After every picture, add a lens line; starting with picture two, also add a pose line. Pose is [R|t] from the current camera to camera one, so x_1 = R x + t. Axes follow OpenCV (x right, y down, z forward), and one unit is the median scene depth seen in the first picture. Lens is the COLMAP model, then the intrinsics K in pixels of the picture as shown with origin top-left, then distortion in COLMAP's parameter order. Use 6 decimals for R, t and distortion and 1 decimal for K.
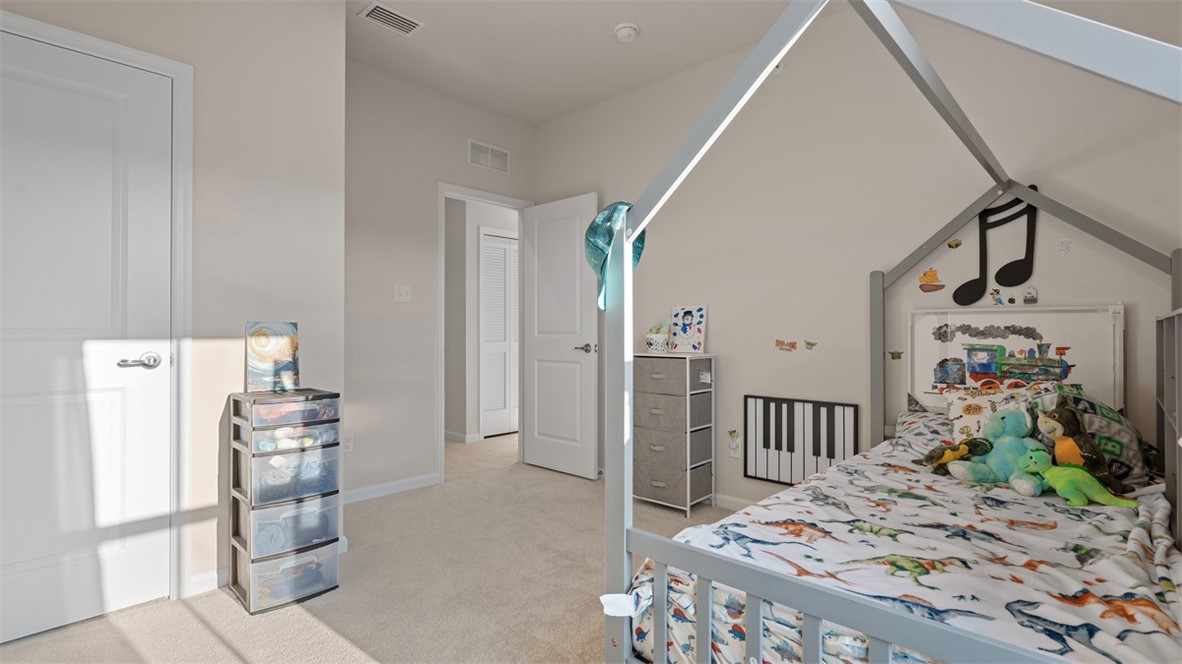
lens RADIAL K [[541.0, 0, 591.0], [0, 541.0, 332.0], [0, 0, 1]] dist [-0.000229, 0.000308]
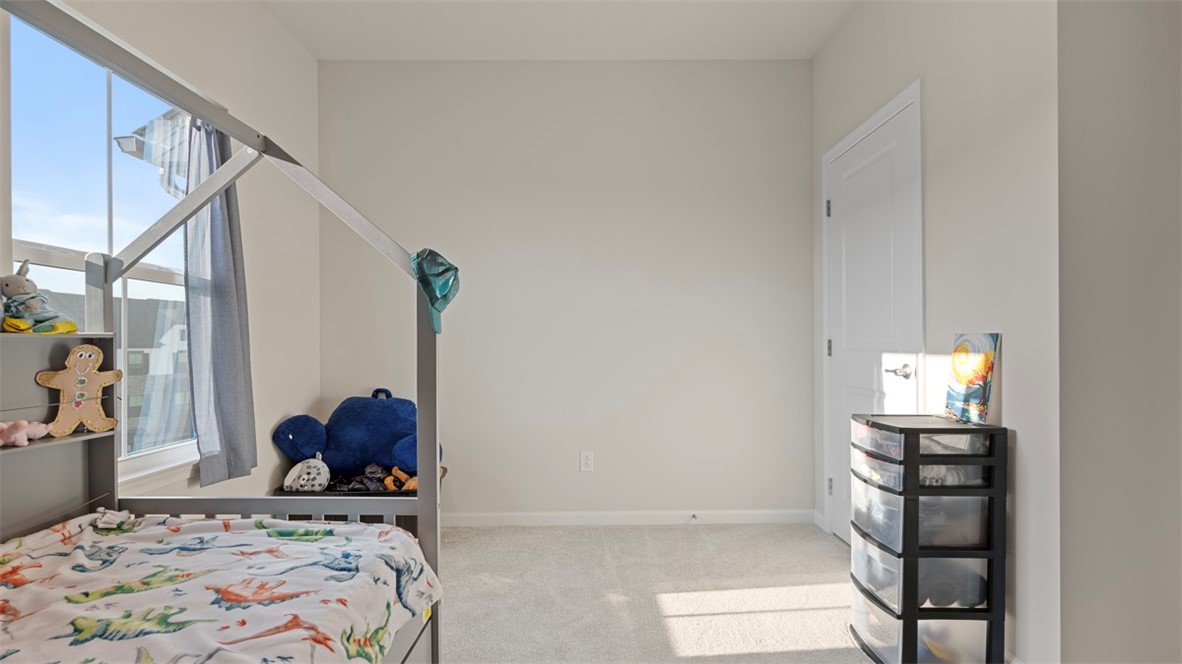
lens RADIAL K [[541.0, 0, 591.0], [0, 541.0, 332.0], [0, 0, 1]] dist [-0.000229, 0.000308]
pose [[-0.734654, -0.012212, -0.678332, 0.387401], [0.006878, 0.999653, -0.025446, -0.005150], [0.678407, -0.023360, -0.734315, 1.321246]]
